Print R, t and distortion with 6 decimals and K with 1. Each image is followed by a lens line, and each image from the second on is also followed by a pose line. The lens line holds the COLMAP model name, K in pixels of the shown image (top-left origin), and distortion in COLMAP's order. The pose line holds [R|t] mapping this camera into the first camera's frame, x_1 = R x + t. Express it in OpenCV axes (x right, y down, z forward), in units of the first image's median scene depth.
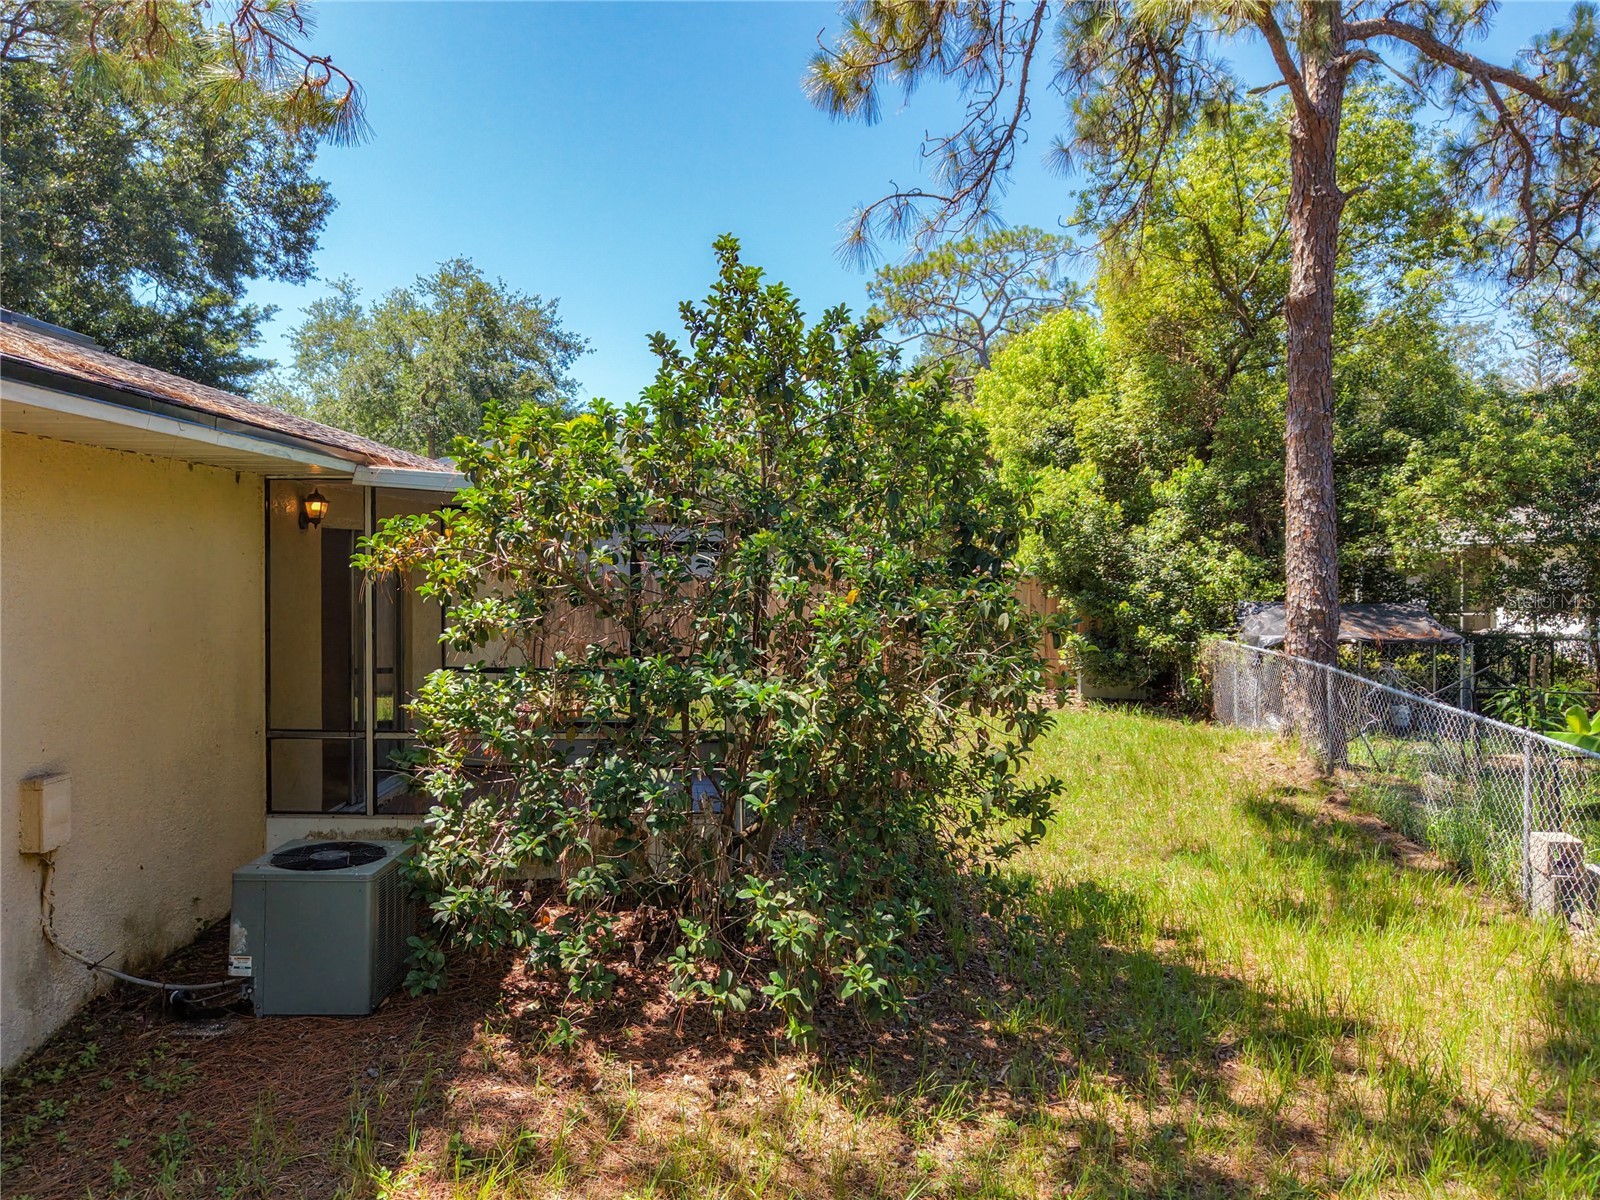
lens RADIAL K [[1095.2, 0, 810.8], [0, 1095.2, 586.8], [0, 0, 1]] dist [0.023585, -0.020947]
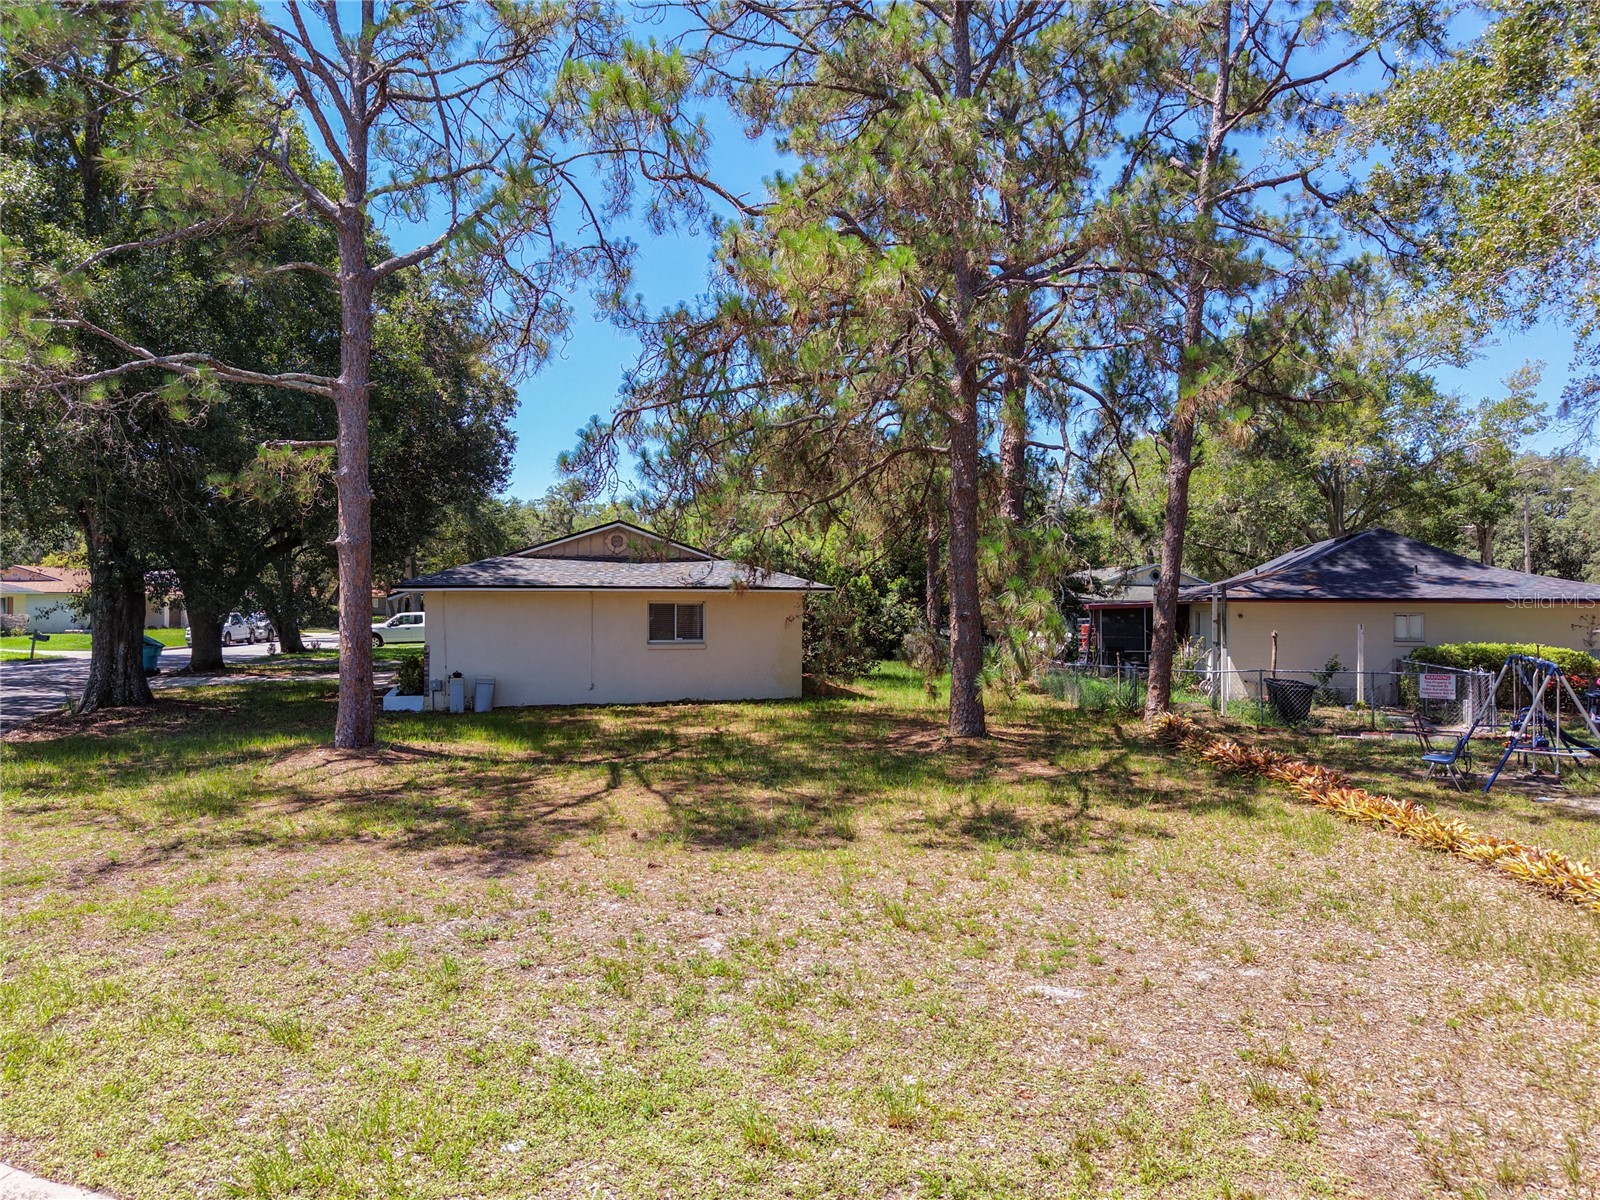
lens RADIAL K [[1095.2, 0, 799.1], [0, 1095.2, 603.8], [0, 0, 1]] dist [0.023585, -0.020947]
pose [[0.968064, 0.008363, 0.250564, -0.666841], [-0.002860, 0.999747, -0.022322, 0.025869], [-0.250687, 0.020893, 0.967843, -1.811278]]
